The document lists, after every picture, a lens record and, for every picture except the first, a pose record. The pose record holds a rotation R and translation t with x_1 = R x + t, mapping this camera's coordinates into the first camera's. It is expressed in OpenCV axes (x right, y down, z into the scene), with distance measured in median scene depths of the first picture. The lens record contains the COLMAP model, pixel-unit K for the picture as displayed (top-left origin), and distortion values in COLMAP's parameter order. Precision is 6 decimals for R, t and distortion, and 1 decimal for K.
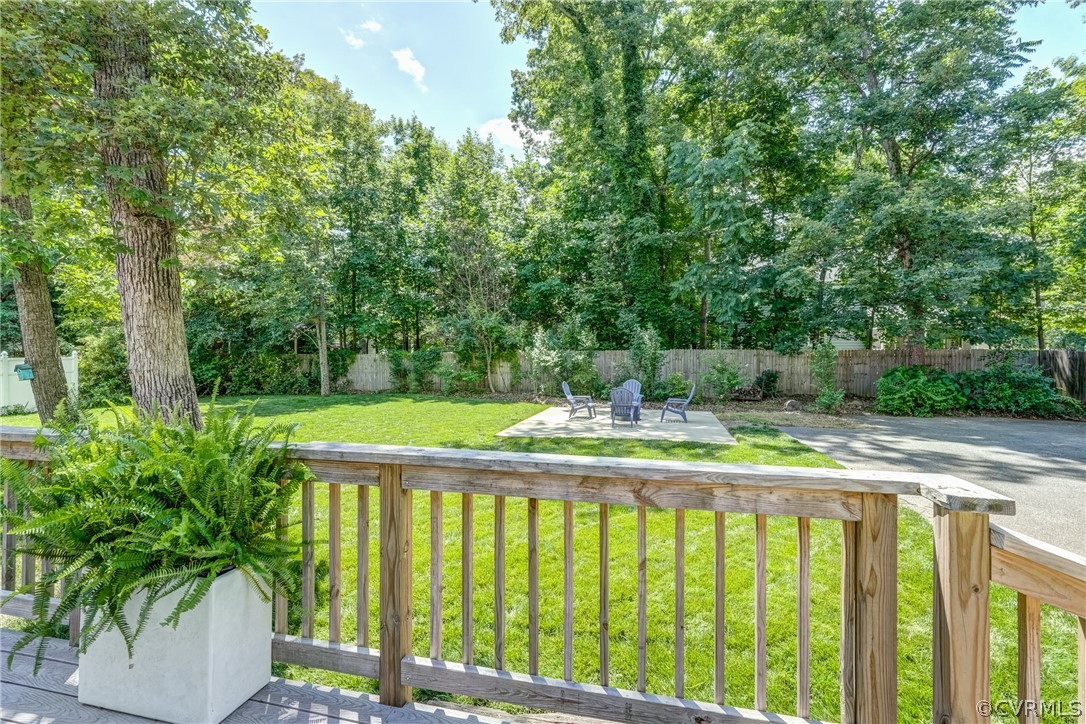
lens RADIAL K [[482.5, 0, 543.0], [0, 482.5, 362.0], [0, 0, 1]] dist [-0.001604, -0.000051]
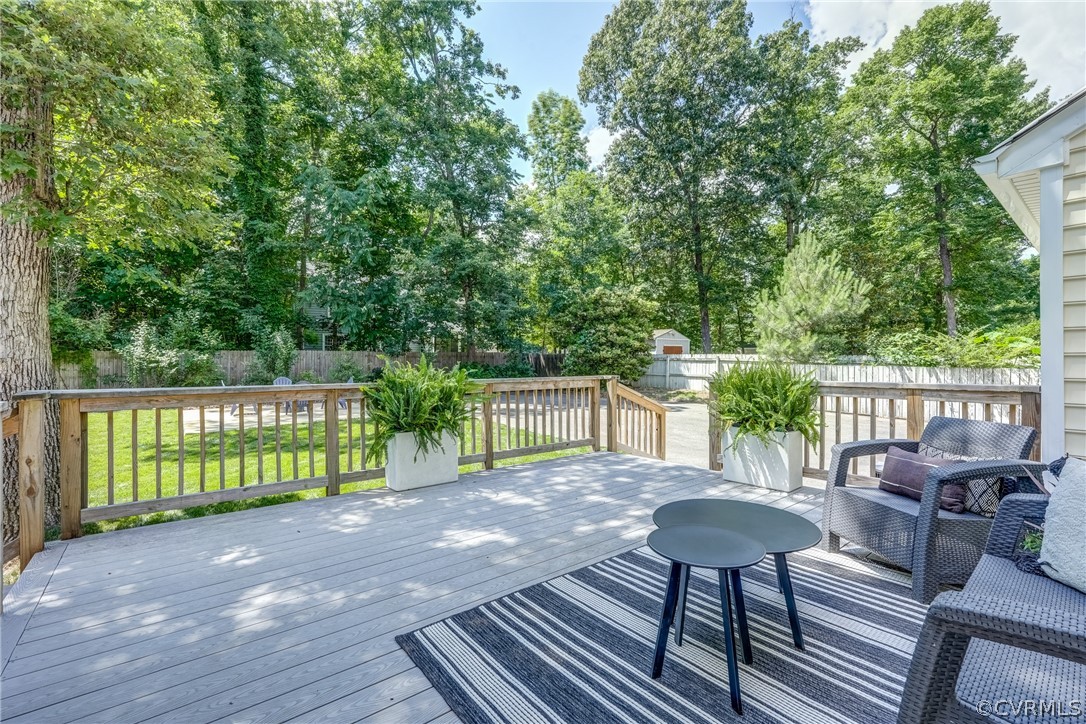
lens RADIAL K [[474.0, 0, 543.0], [0, 474.0, 362.0], [0, 0, 1]] dist [-0.001483, -0.000198]
pose [[0.621070, -0.006324, 0.783730, -0.212006], [0.012624, 0.999918, -0.001936, 0.008780], [-0.783653, 0.011097, 0.621099, -0.086891]]
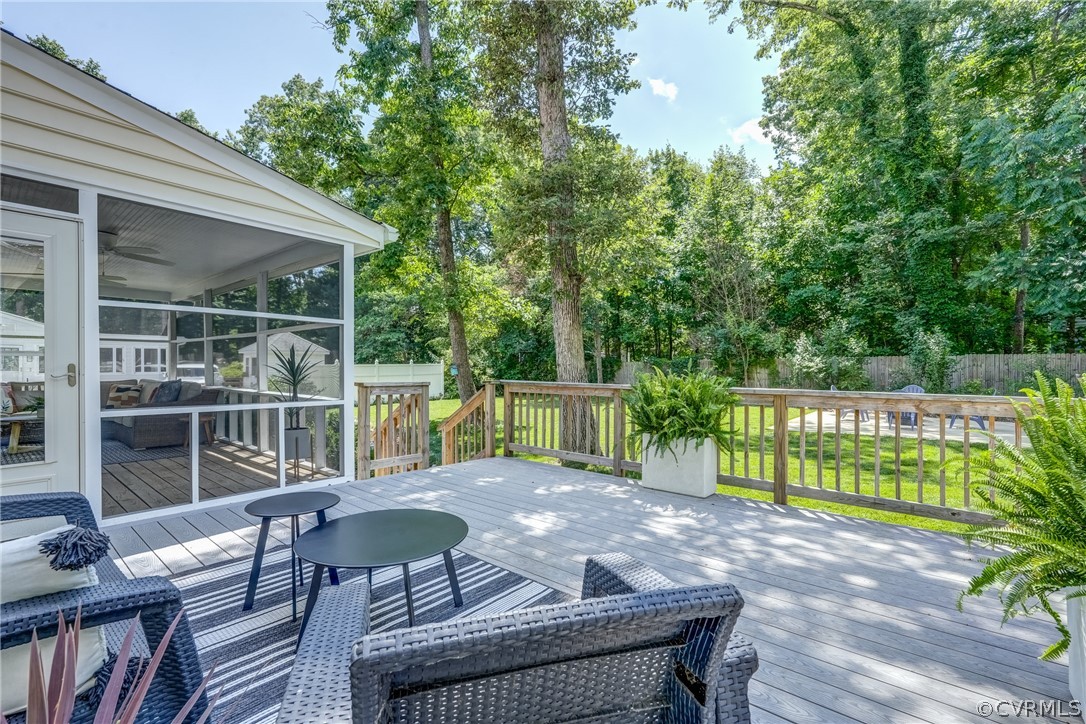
lens RADIAL K [[482.7, 0, 546.2], [0, 482.7, 367.7], [0, 0, 1]] dist [-0.027328, 0.015029]
pose [[0.890820, 0.001697, -0.454354, -0.024558], [-0.006347, 0.999942, -0.008709, 0.010240], [0.454313, 0.010641, 0.890779, -0.130522]]
